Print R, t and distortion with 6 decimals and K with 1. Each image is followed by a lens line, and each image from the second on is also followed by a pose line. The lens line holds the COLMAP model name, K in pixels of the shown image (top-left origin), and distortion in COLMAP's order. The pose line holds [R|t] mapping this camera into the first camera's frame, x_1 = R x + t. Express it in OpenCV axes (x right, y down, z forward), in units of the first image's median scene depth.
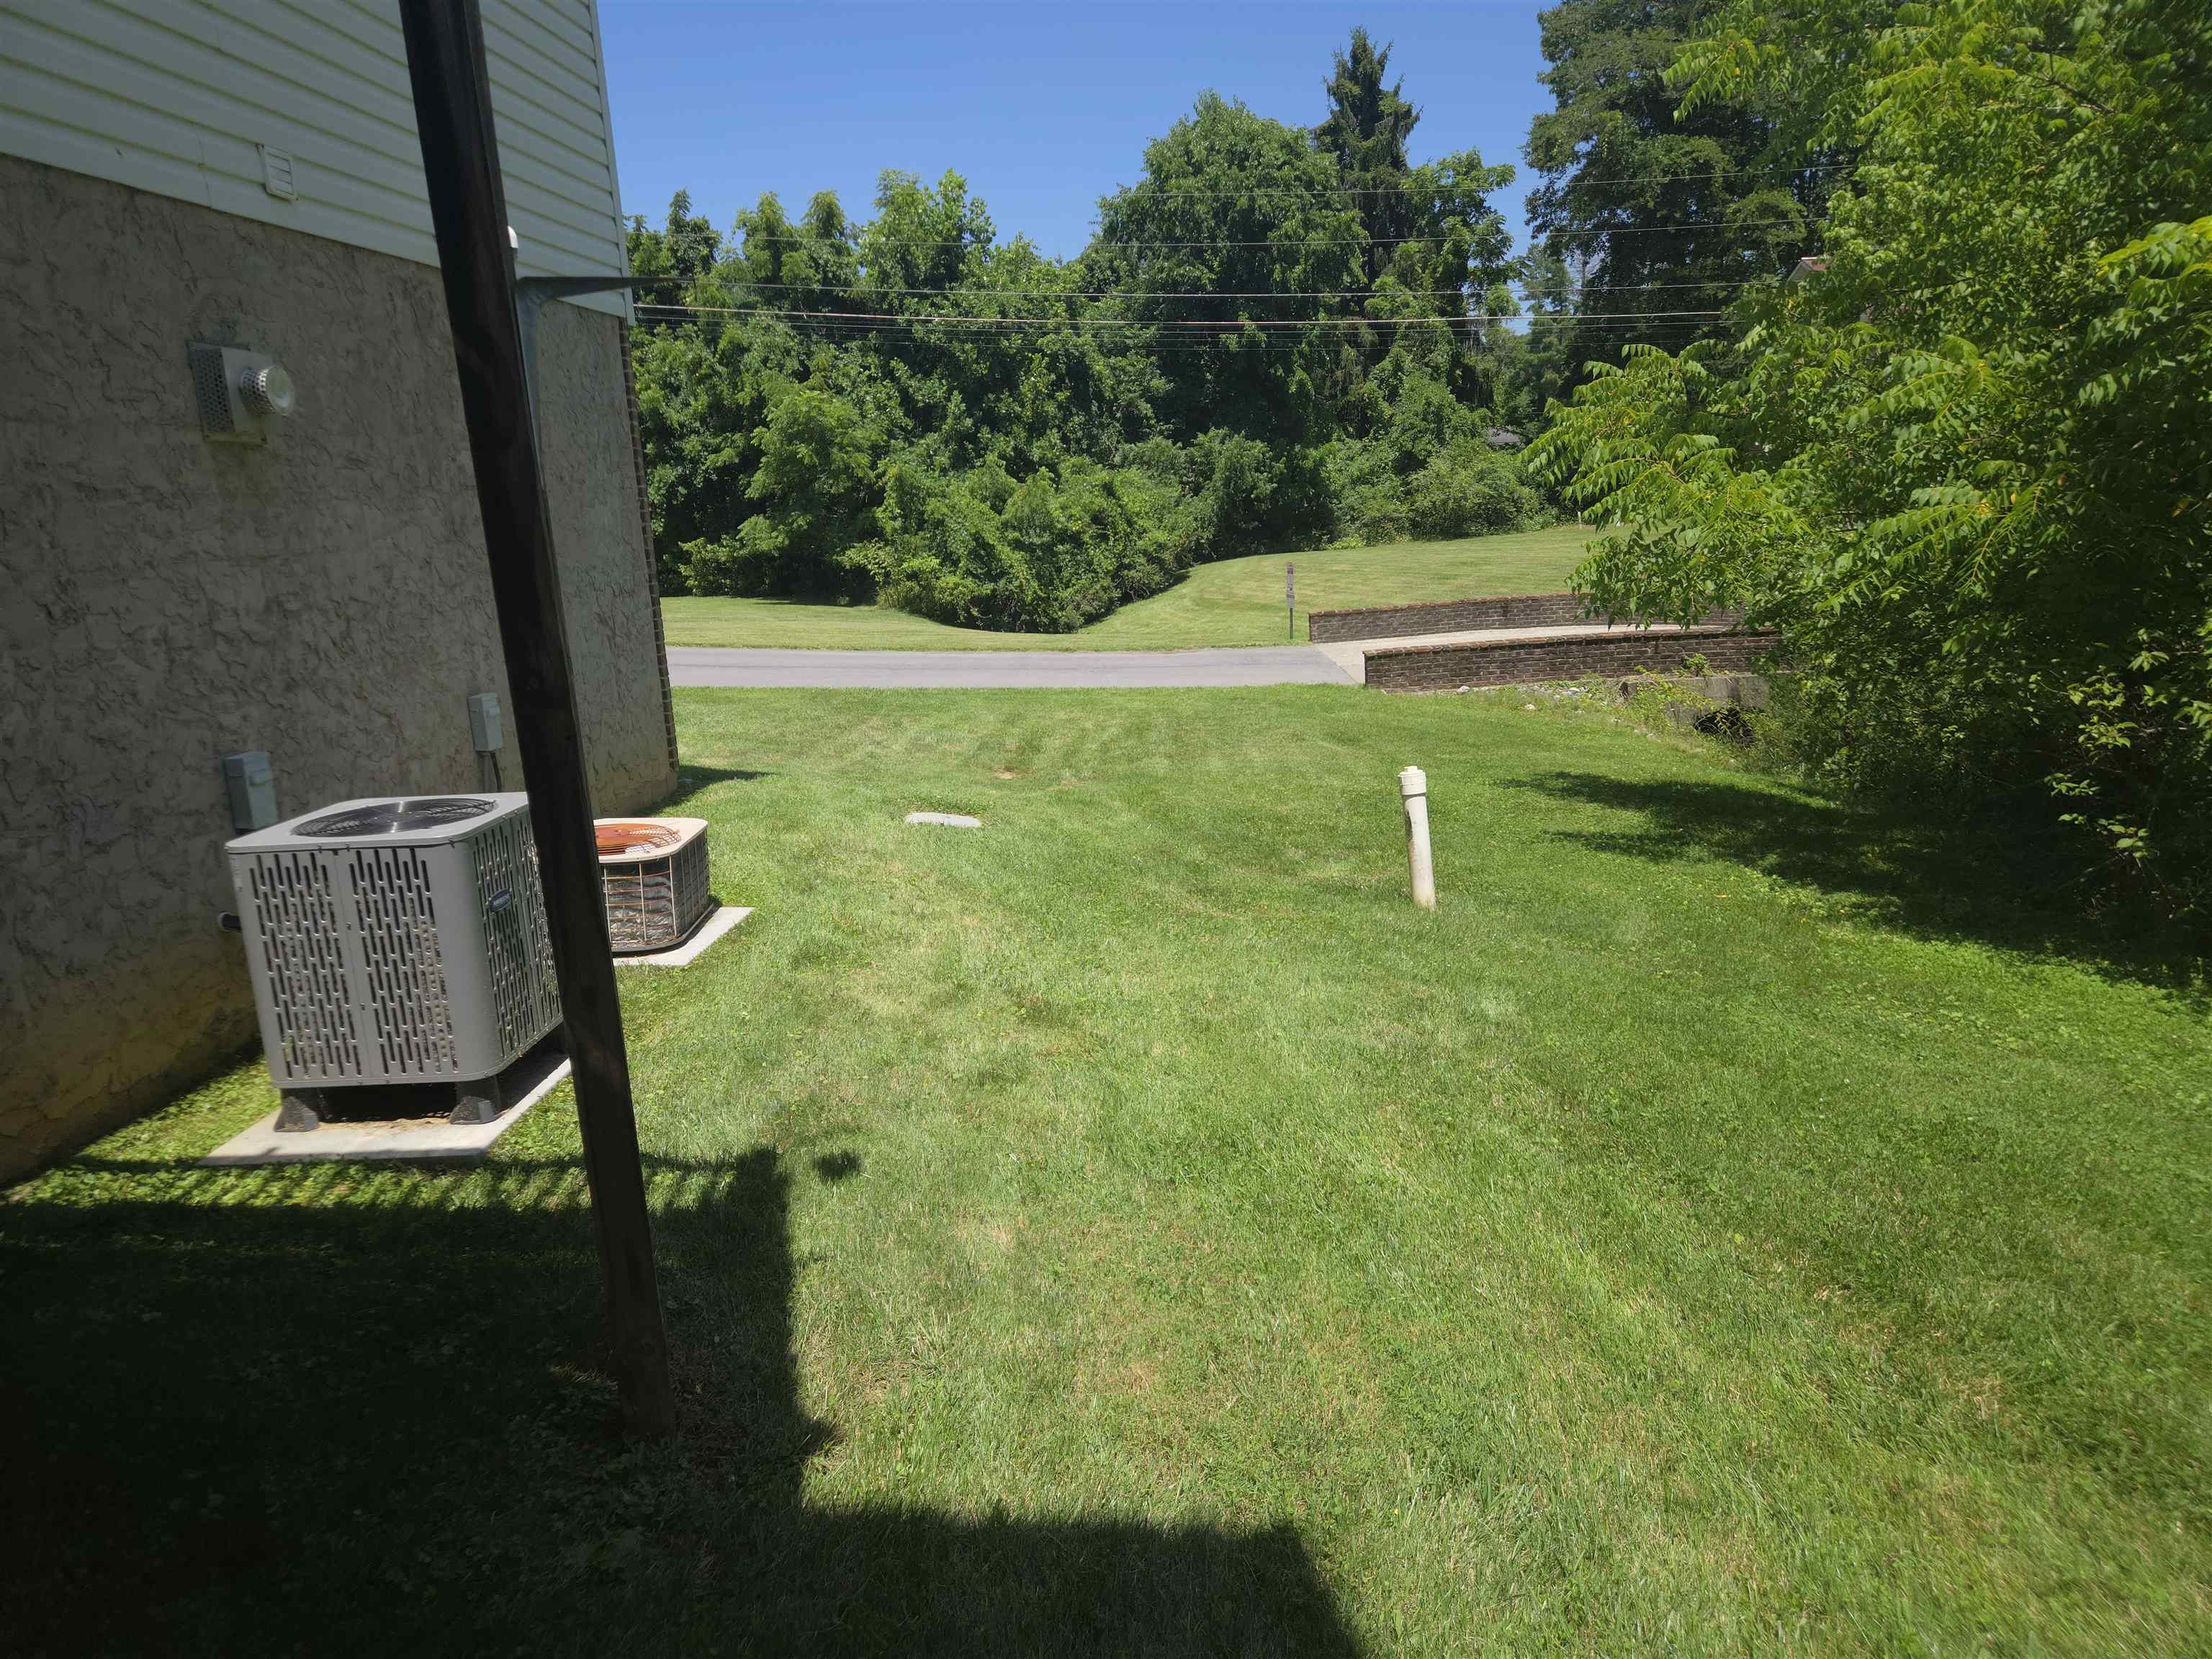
lens RADIAL K [[1463.7, 0, 1108.8], [0, 1463.7, 852.1], [0, 0, 1]] dist [0.076783, -0.070908]
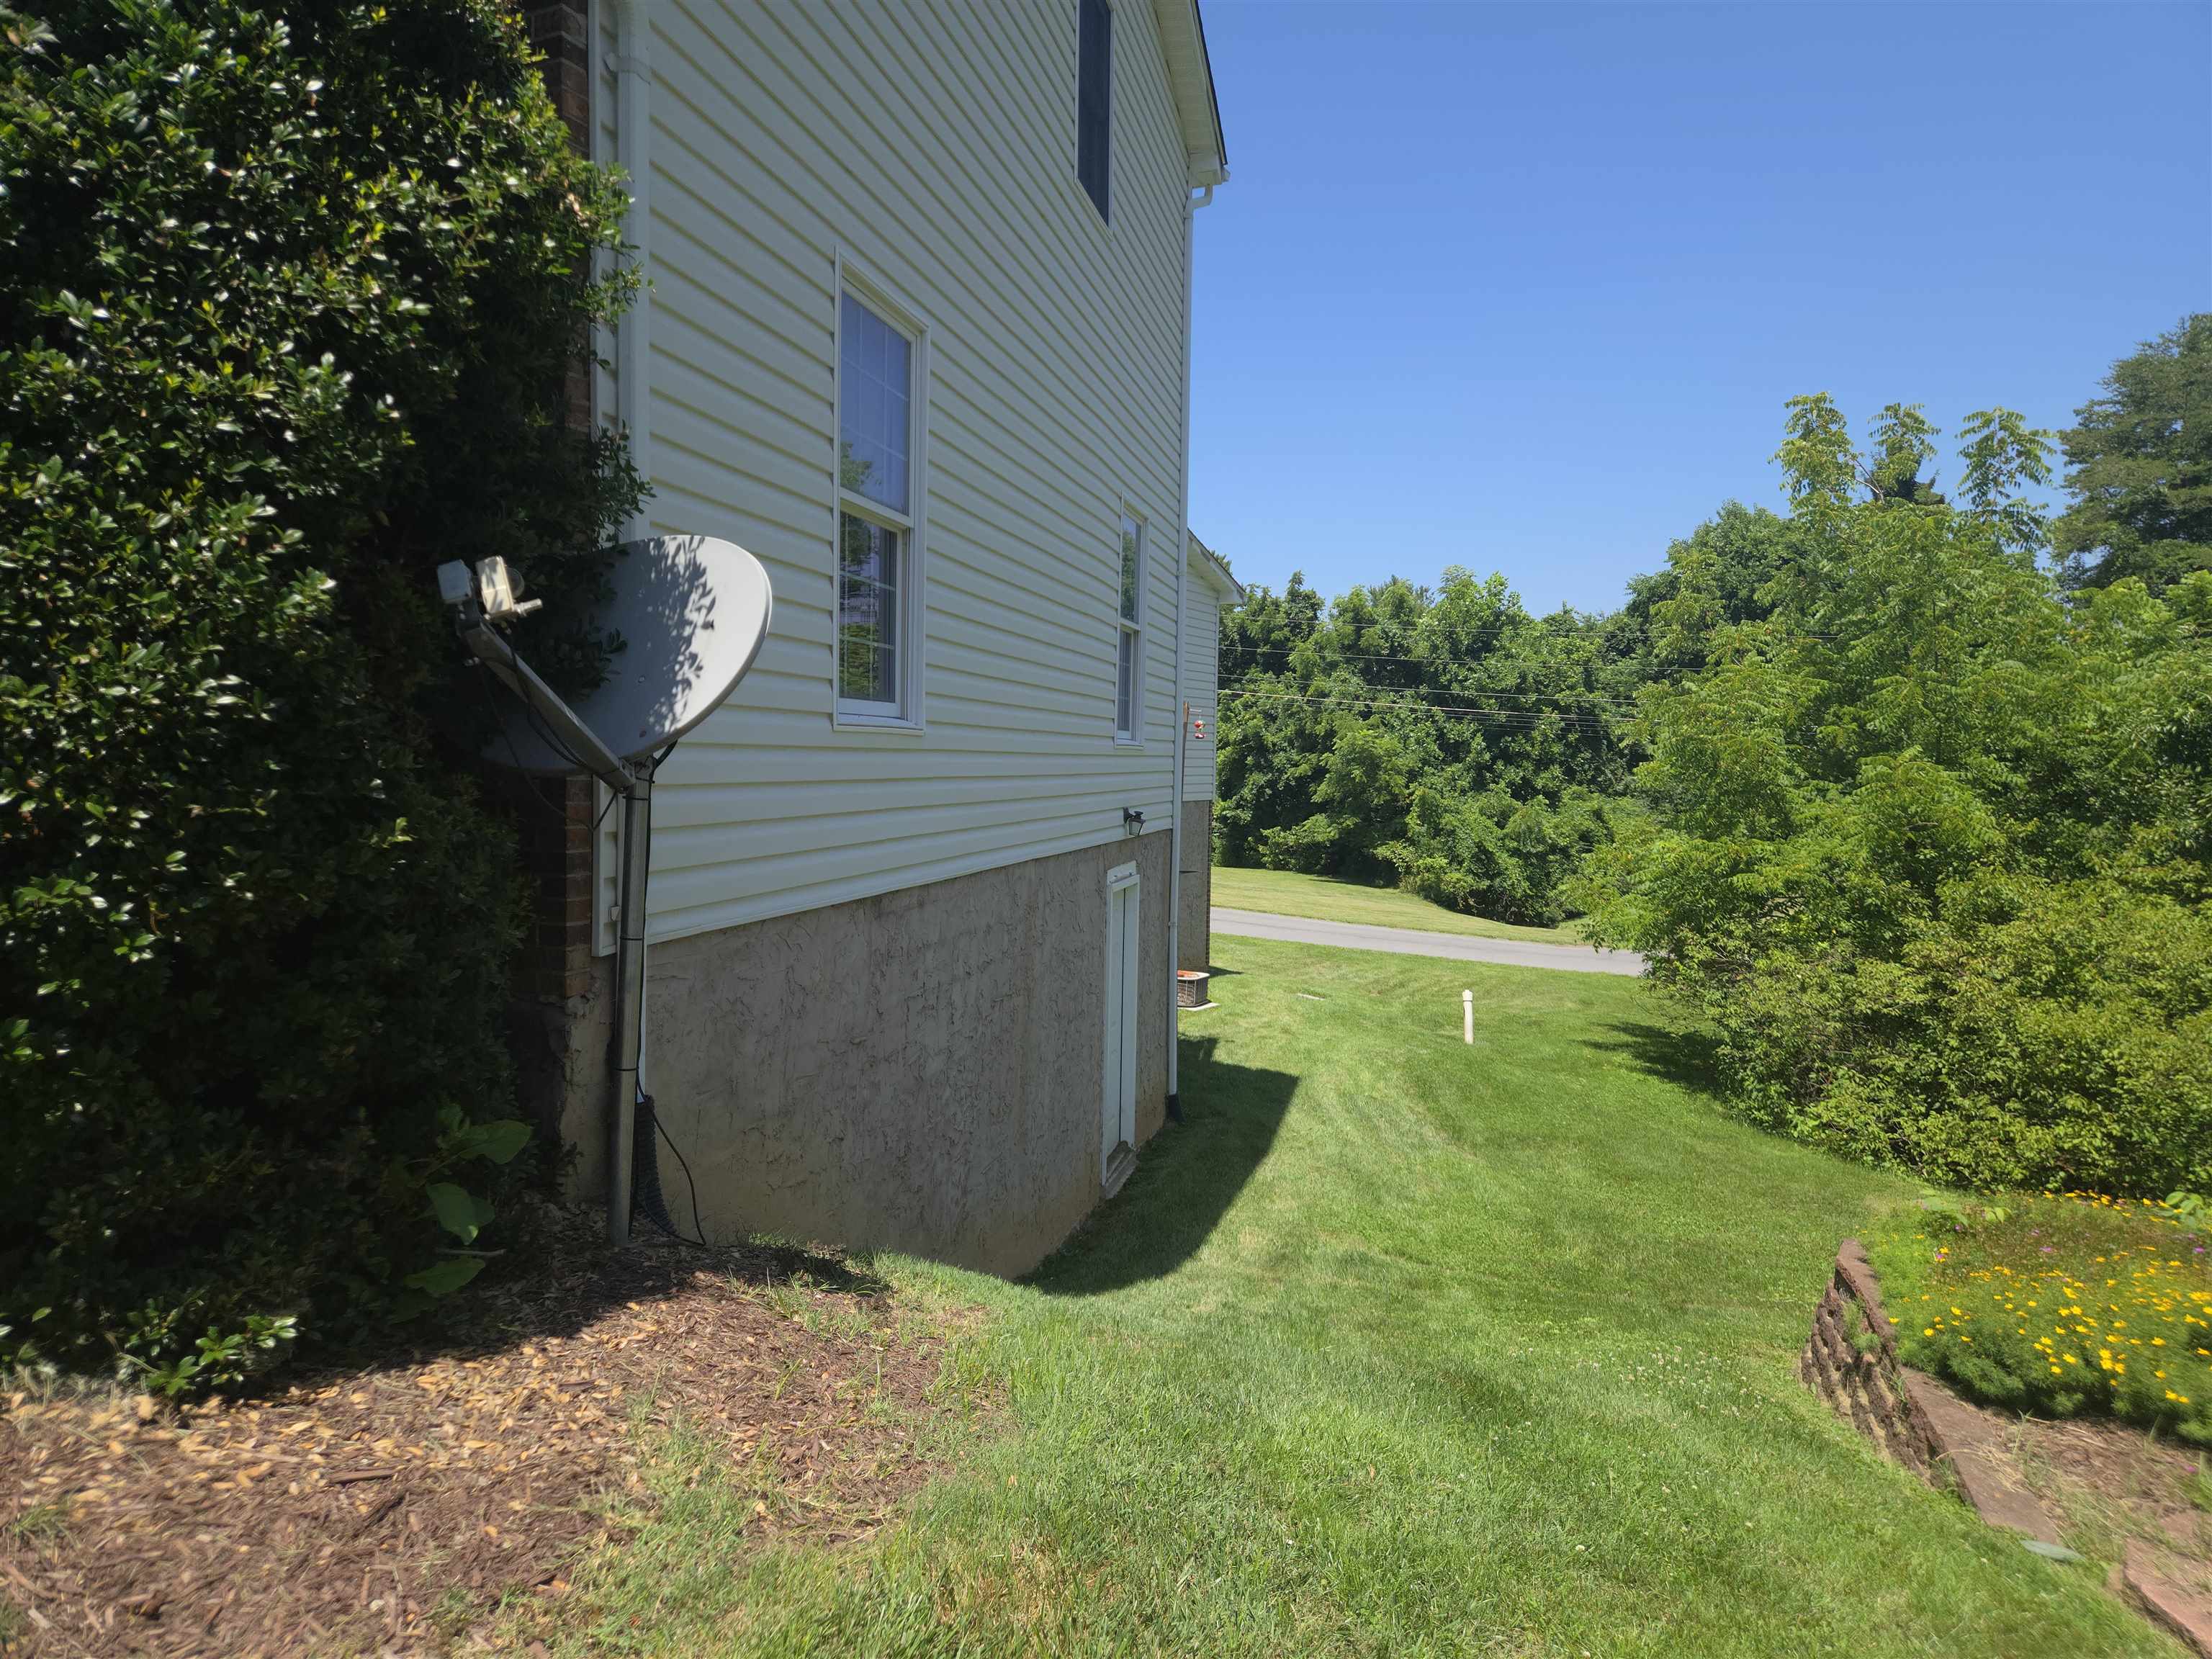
lens RADIAL K [[1463.7, 0, 1108.8], [0, 1463.7, 852.1], [0, 0, 1]] dist [0.076783, -0.070908]
pose [[0.920437, 0.079813, -0.382655, 0.097918], [-0.147272, 0.977603, -0.150342, 0.030604], [0.362086, 0.194735, 0.911577, -0.269675]]
